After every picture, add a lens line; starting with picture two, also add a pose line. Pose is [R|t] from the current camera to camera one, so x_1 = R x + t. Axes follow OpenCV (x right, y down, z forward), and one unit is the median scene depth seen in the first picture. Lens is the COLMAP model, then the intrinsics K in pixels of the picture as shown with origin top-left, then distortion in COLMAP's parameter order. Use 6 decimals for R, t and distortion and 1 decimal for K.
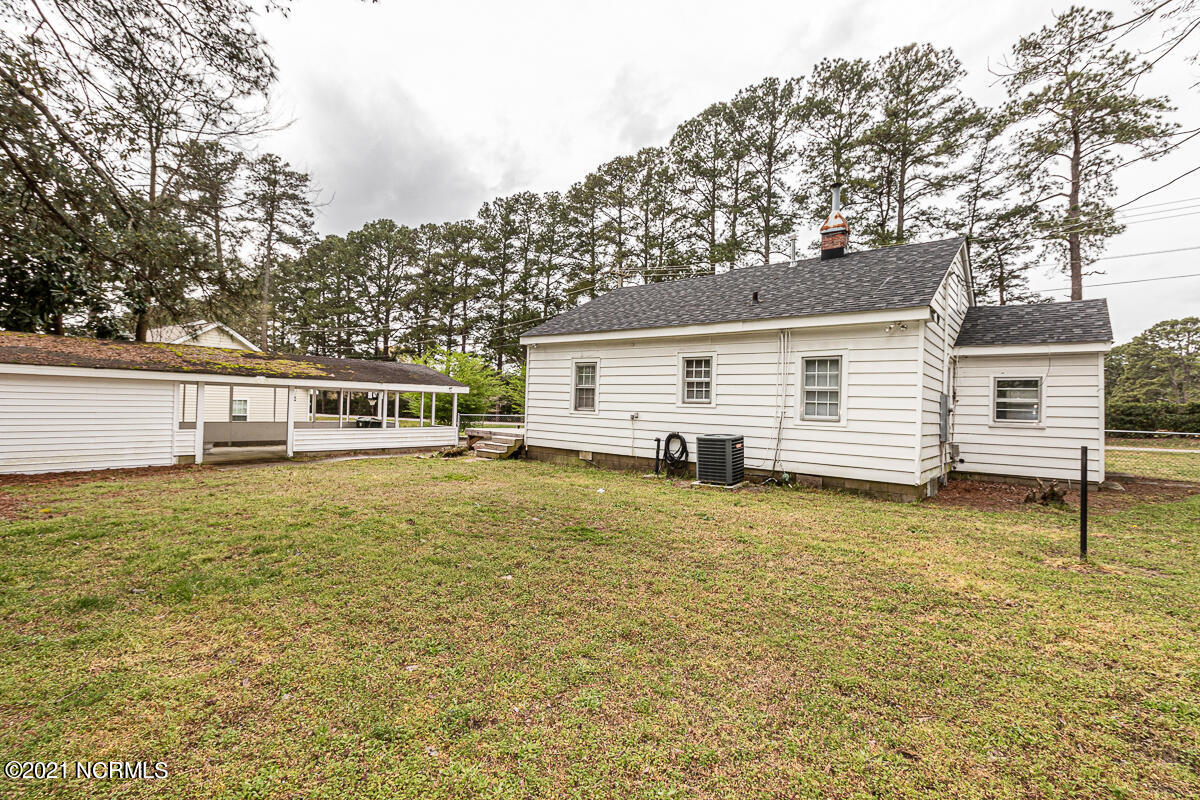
lens RADIAL K [[558.4, 0, 600.0], [0, 558.4, 400.0], [0, 0, 1]] dist [0.001565, 0.000090]
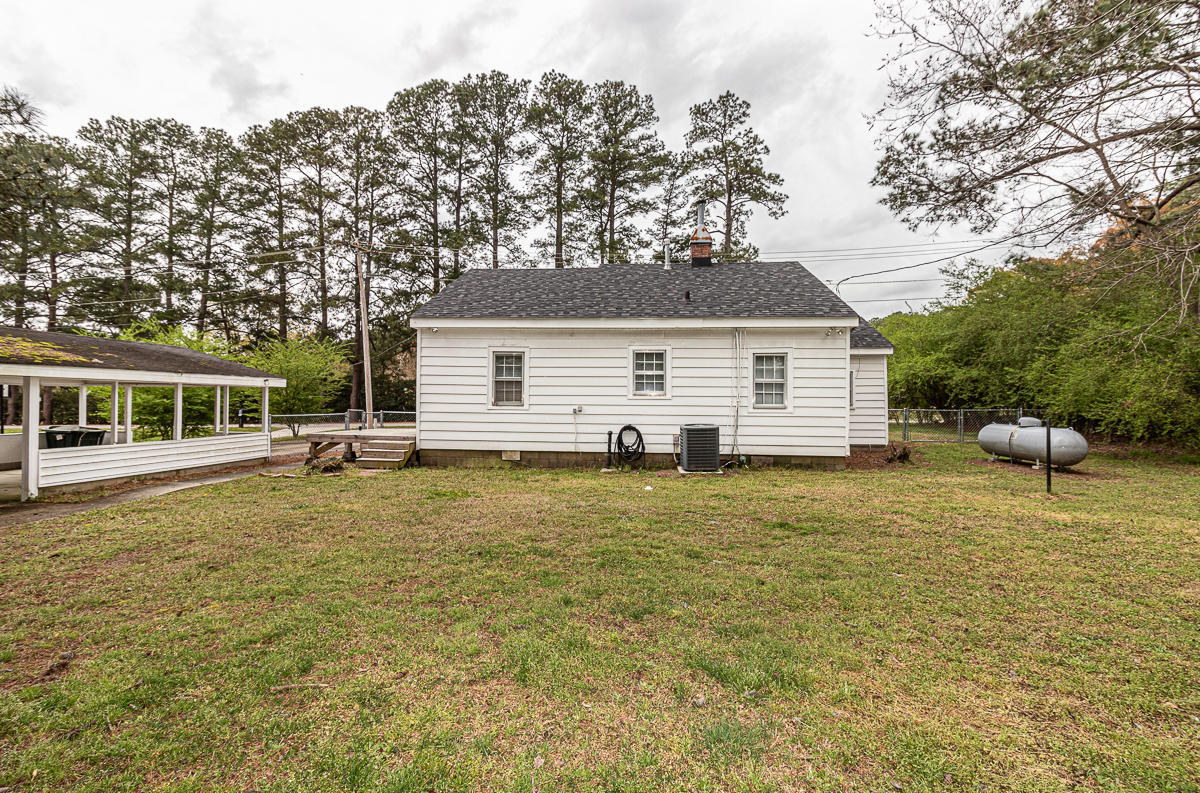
lens RADIAL K [[567.1, 0, 595.7], [0, 567.1, 392.7], [0, 0, 1]] dist [0.002685, 0.000663]
pose [[0.821455, -0.013964, 0.570102, -0.269632], [0.012185, 0.999902, 0.006934, -0.003937], [-0.570143, 0.001251, 0.821545, 0.108510]]
